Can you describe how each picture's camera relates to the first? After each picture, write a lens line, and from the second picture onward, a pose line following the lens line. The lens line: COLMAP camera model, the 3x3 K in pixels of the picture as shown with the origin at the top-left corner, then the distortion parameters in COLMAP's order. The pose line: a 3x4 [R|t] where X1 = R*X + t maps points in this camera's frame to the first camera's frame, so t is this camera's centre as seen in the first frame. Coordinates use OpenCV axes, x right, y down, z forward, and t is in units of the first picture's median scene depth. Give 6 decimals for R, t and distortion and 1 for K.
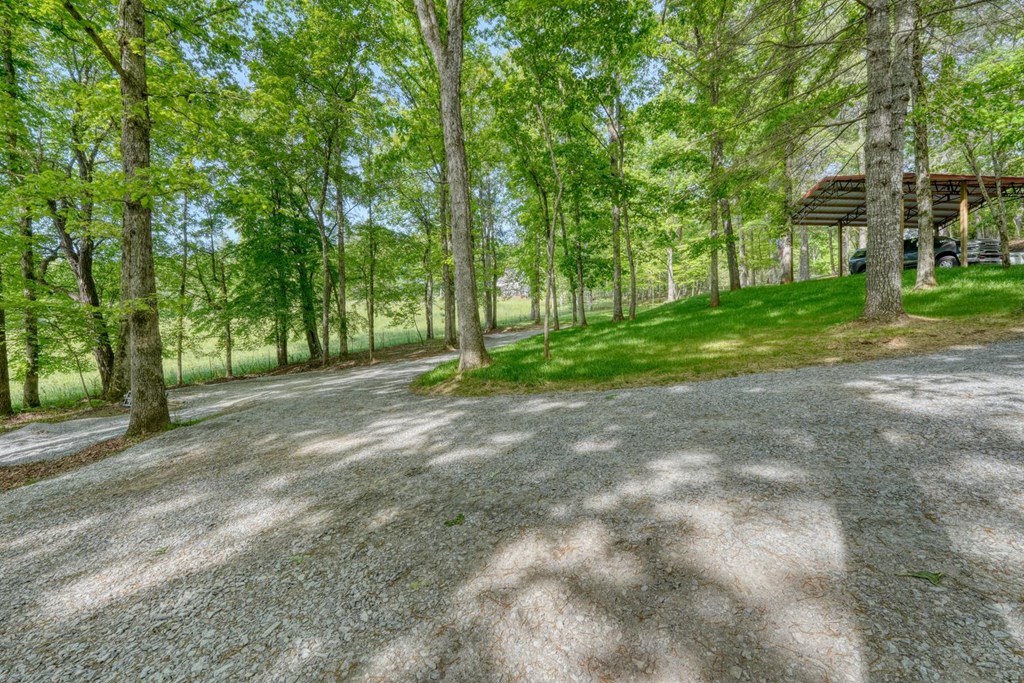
lens RADIAL K [[427.3, 0, 507.3], [0, 427.3, 341.0], [0, 0, 1]] dist [0.001056, 0.000016]
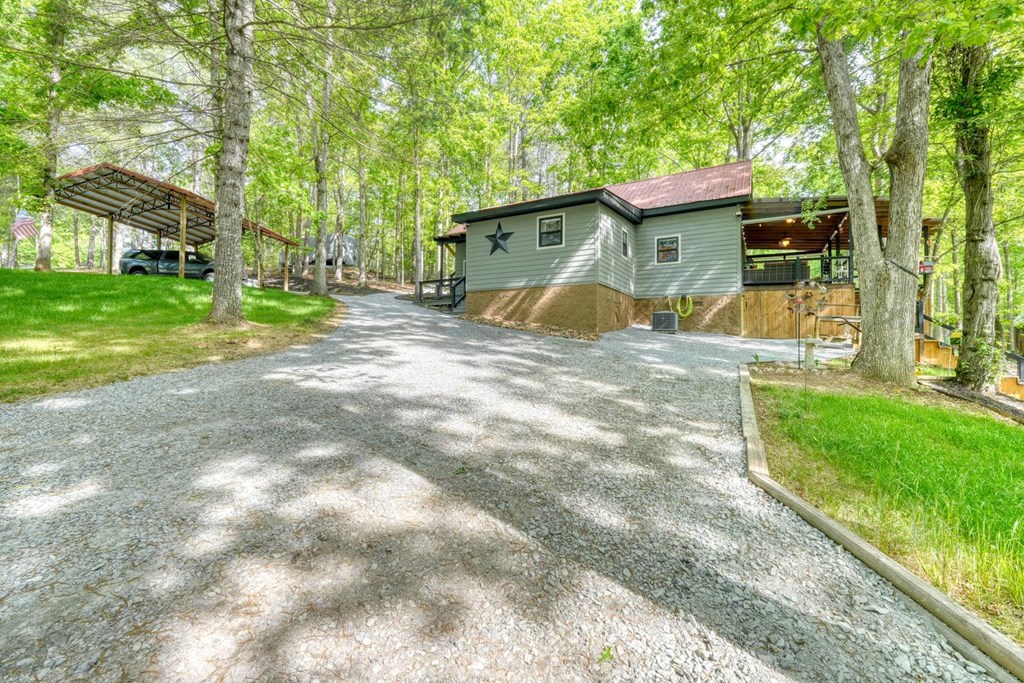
lens RADIAL K [[427.3, 0, 507.3], [0, 427.3, 341.0], [0, 0, 1]] dist [0.001056, 0.000016]
pose [[0.127189, 0.018648, 0.991703, -0.146582], [-0.010709, 0.999791, -0.017426, 0.009418], [-0.991821, -0.008404, 0.127362, 0.119476]]
